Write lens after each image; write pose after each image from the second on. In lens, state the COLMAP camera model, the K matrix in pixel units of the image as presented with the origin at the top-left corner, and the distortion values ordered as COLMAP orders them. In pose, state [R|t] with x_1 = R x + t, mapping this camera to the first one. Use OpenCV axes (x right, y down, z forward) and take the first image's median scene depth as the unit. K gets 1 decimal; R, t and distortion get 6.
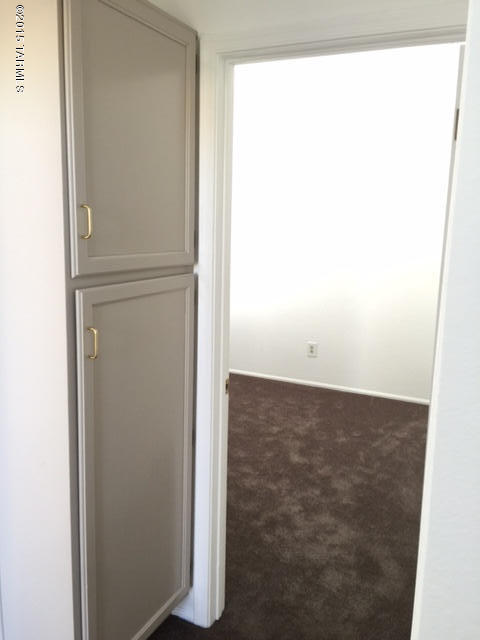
lens RADIAL K [[563.5, 0, 236.9], [0, 563.5, 321.7], [0, 0, 1]] dist [0.077265, -0.071421]
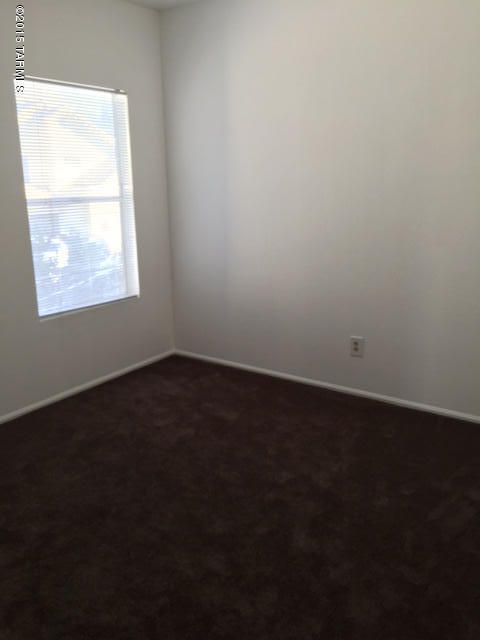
lens RADIAL K [[563.5, 0, 243.6], [0, 563.5, 317.2], [0, 0, 1]] dist [0.077265, -0.071421]
pose [[0.989443, 0.005046, -0.144836, 0.119351], [0.005498, 0.997367, 0.072309, -0.051588], [0.144819, -0.072342, 0.986810, 0.338263]]
